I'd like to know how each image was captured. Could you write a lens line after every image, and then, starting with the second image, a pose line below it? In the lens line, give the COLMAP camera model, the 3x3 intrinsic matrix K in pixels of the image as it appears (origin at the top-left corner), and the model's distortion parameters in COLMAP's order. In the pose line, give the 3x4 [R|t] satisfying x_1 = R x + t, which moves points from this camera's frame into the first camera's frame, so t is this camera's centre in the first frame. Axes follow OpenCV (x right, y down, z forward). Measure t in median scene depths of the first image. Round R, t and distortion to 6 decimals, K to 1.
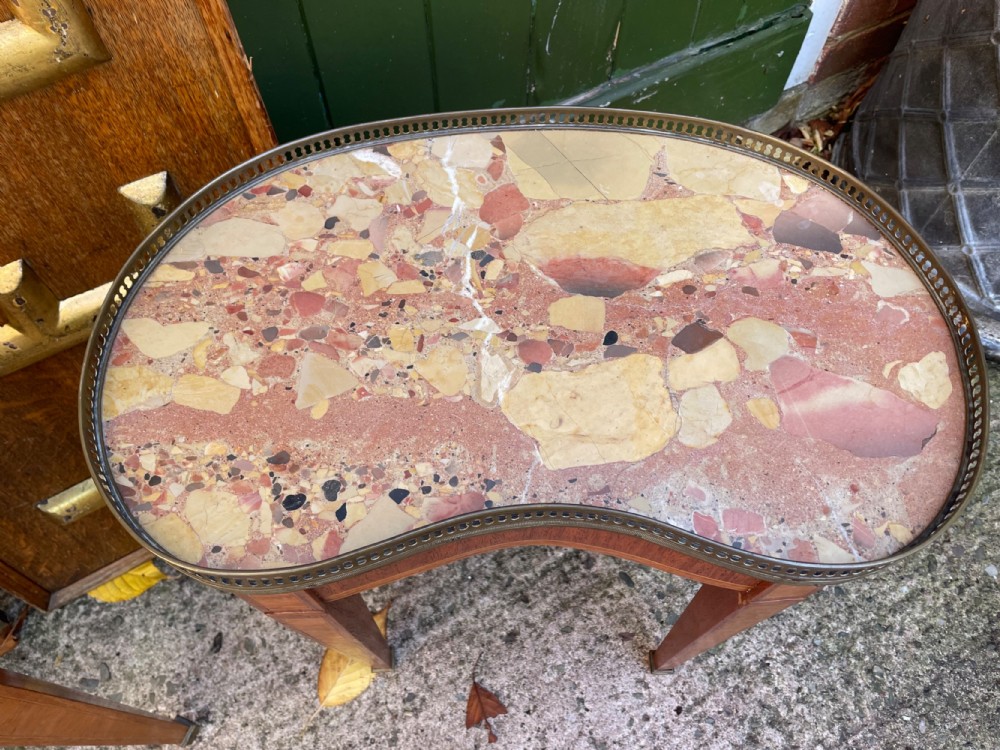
lens RADIAL K [[760.2, 0, 501.0], [0, 760.2, 368.5], [0, 0, 1]] dist [0.086329, -0.120851]
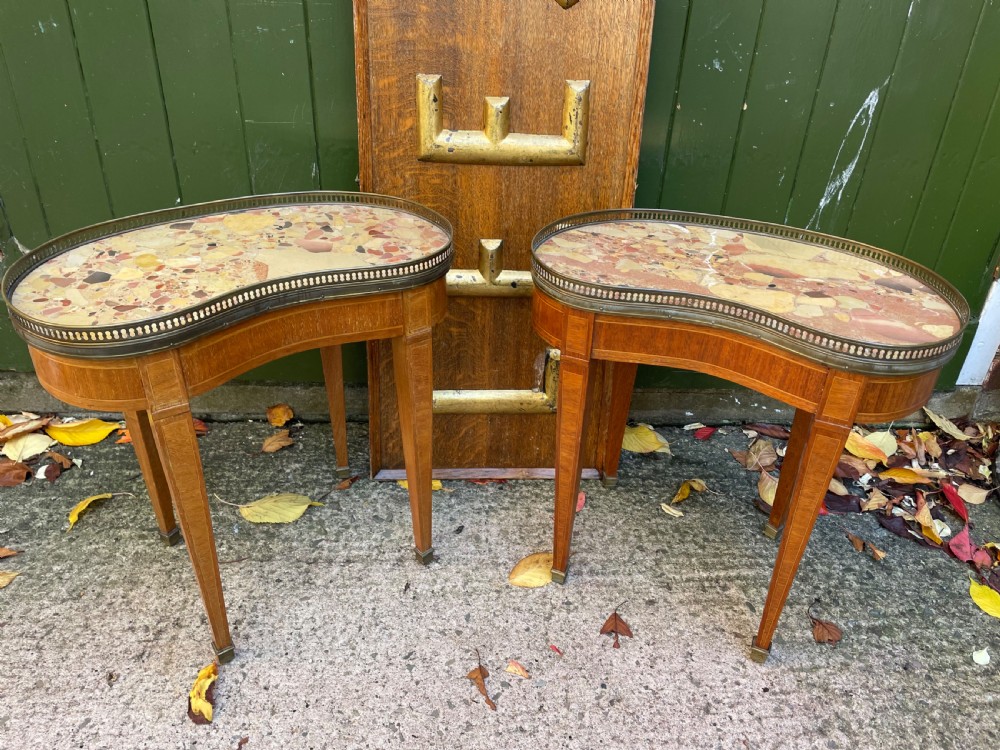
lens RADIAL K [[758.8, 0, 505.1], [0, 758.8, 369.3], [0, 0, 1]] dist [0.094320, -0.125732]
pose [[0.898177, 0.253892, -0.358910, 0.165364], [-0.404907, 0.795746, -0.450376, 0.749517], [0.171254, 0.549843, 0.817524, -0.368277]]
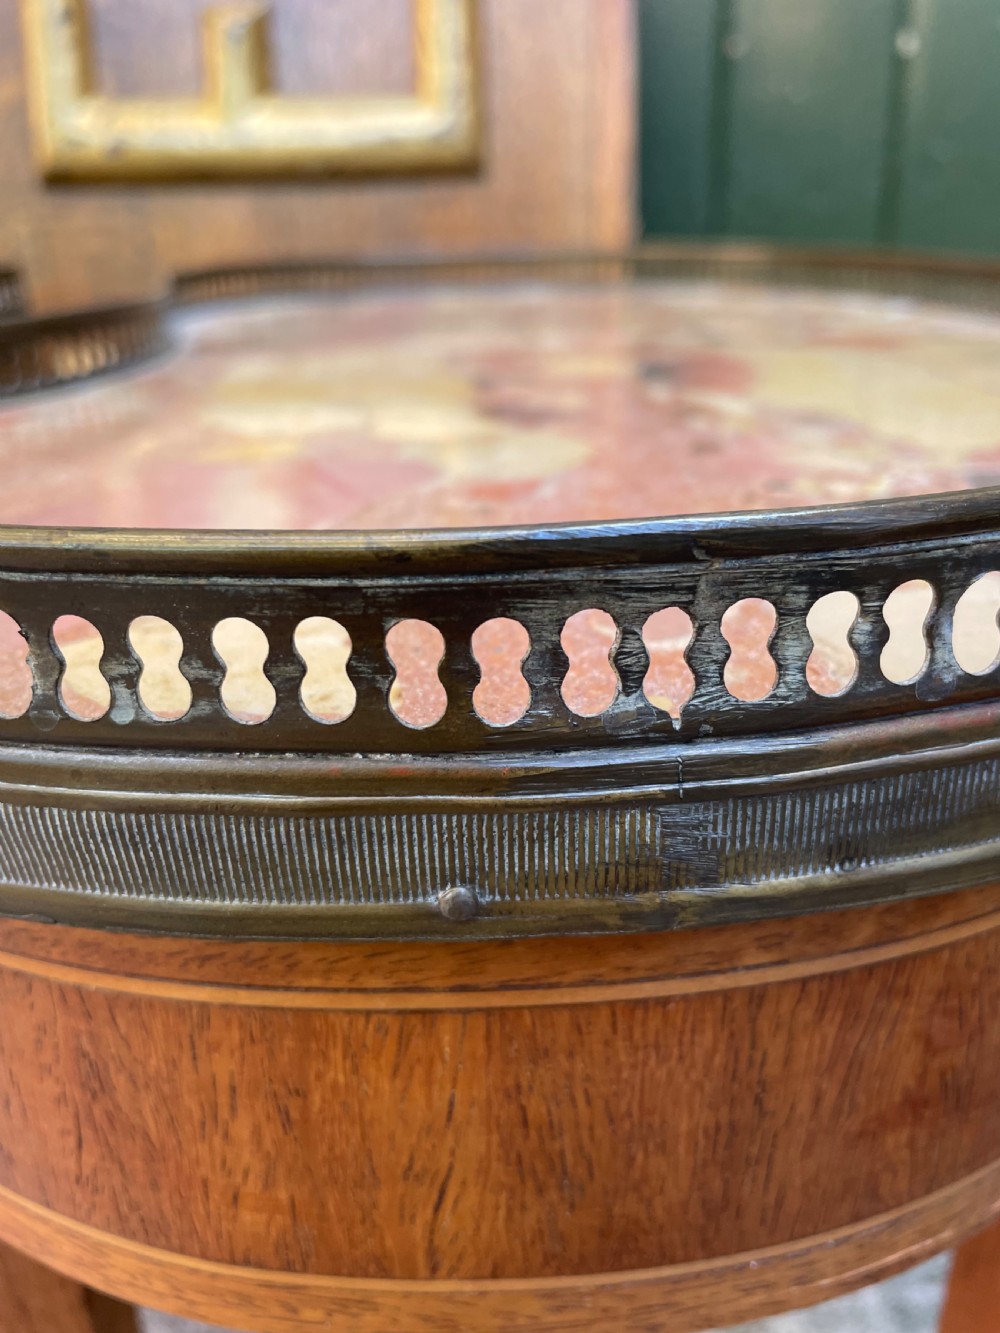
lens RADIAL K [[1022.4, 0, 504.6], [0, 1022.4, 660.7], [0, 0, 1]] dist [0.078336, -0.118892]
pose [[0.871788, 0.169012, -0.459804, 0.090568], [-0.419464, 0.742377, -0.522424, 0.370478], [0.253052, 0.648314, 0.718090, 0.305850]]
